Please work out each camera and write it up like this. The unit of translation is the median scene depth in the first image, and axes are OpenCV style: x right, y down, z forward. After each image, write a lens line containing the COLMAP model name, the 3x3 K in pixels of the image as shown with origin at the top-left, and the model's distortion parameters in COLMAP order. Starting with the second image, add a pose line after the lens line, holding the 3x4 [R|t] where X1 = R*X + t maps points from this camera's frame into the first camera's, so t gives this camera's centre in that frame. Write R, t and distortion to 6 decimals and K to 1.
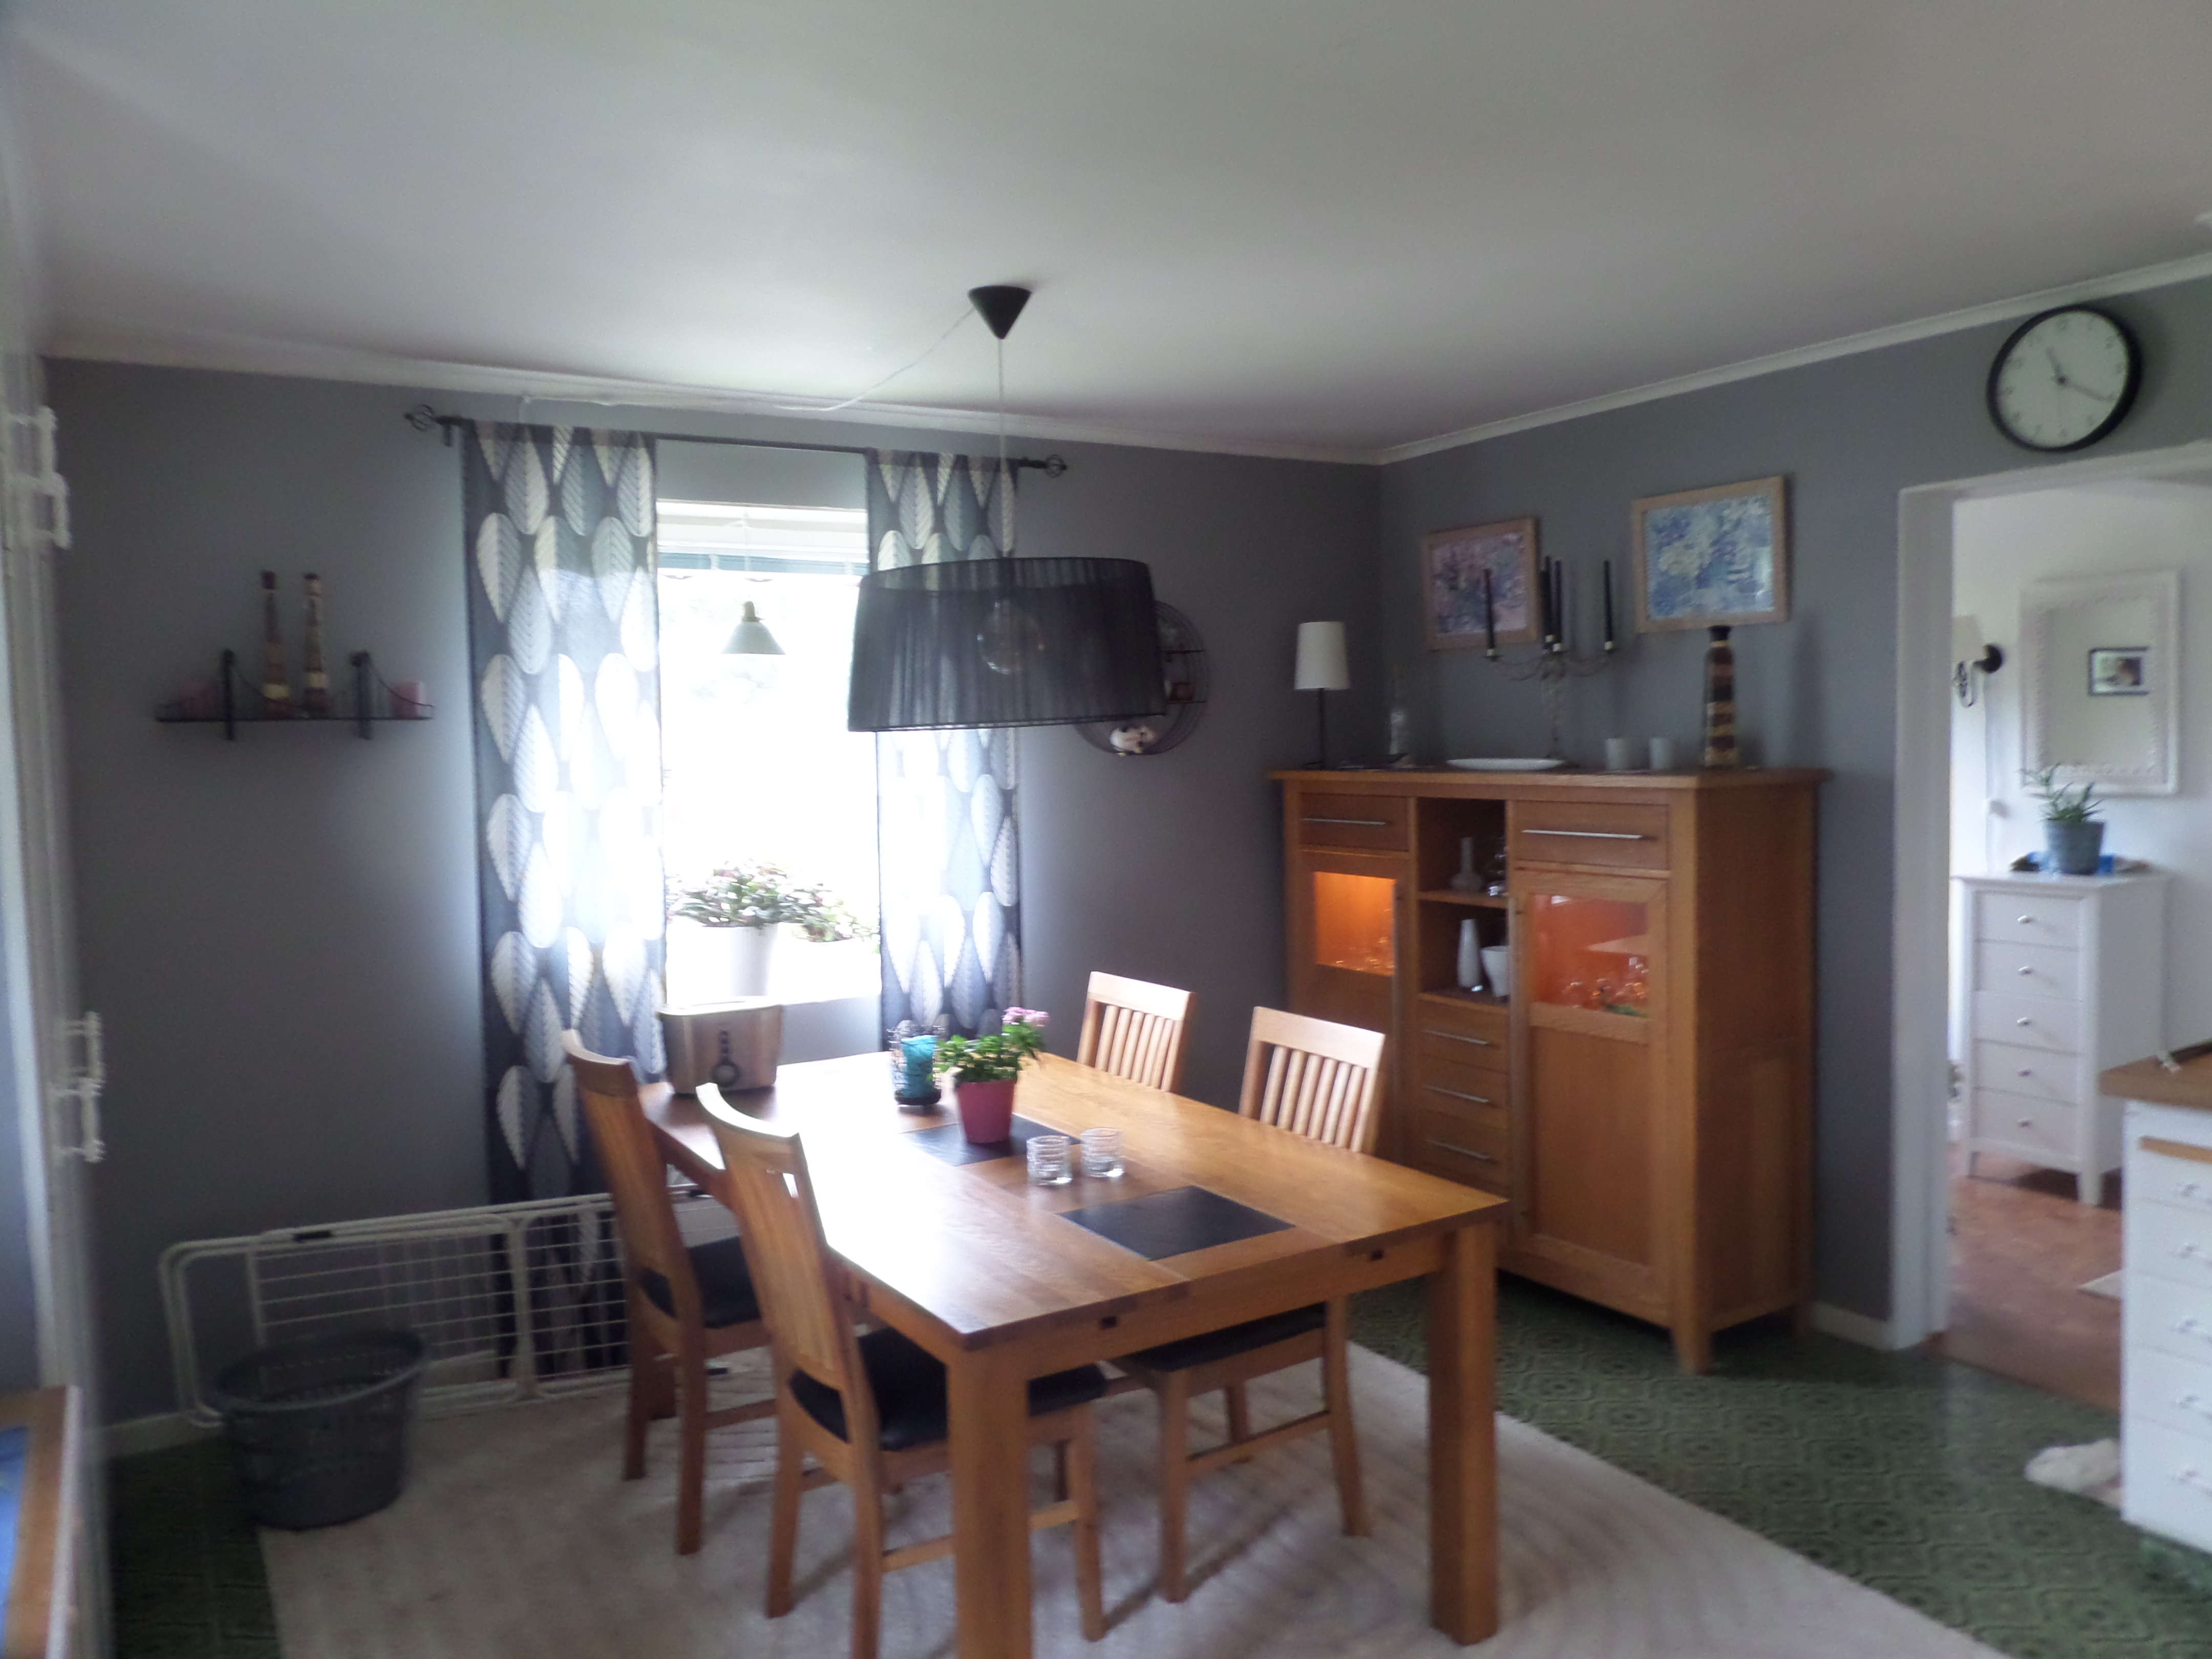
lens RADIAL K [[1593.6, 0, 1106.0], [0, 1593.6, 829.5], [0, 0, 1]] dist [0.000680, -0.045331]
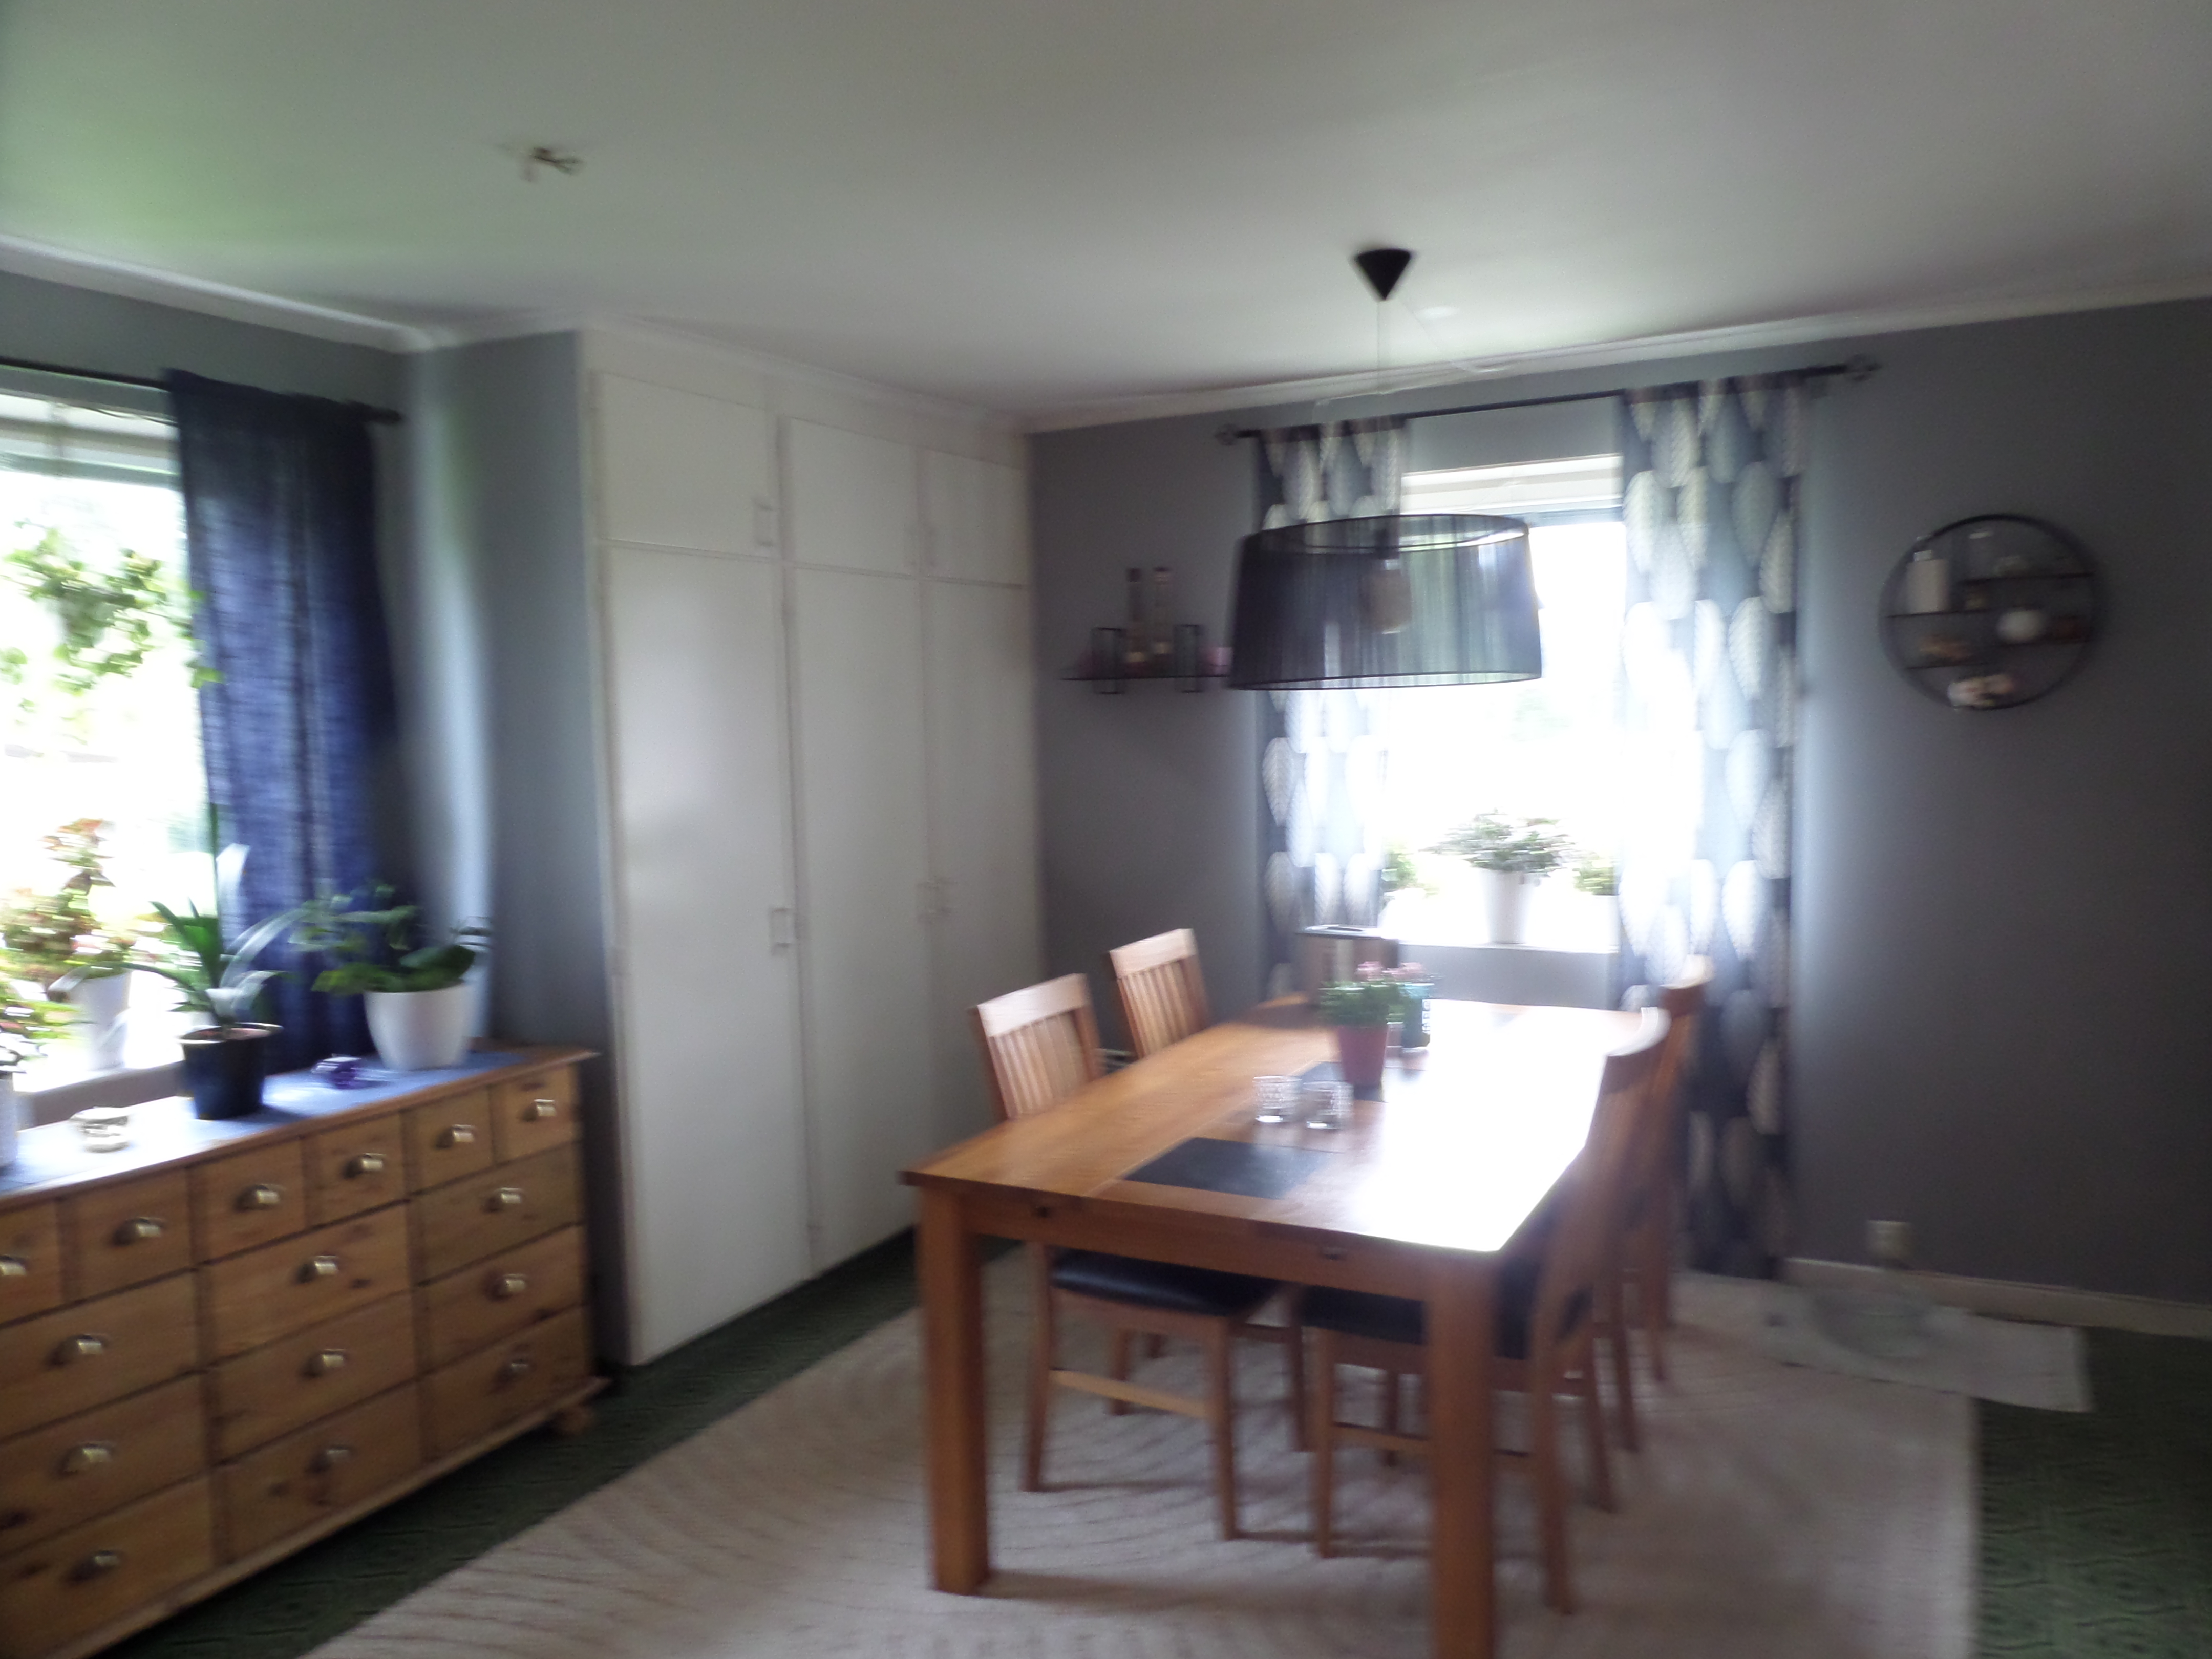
lens RADIAL K [[1588.7, 0, 1106.0], [0, 1588.7, 829.5], [0, 0, 1]] dist [-0.082668, -0.004888]
pose [[0.494567, 0.073540, -0.866022, 0.541175], [-0.039496, 0.997286, 0.062131, -0.019955], [0.868241, 0.003477, 0.496130, 0.262369]]
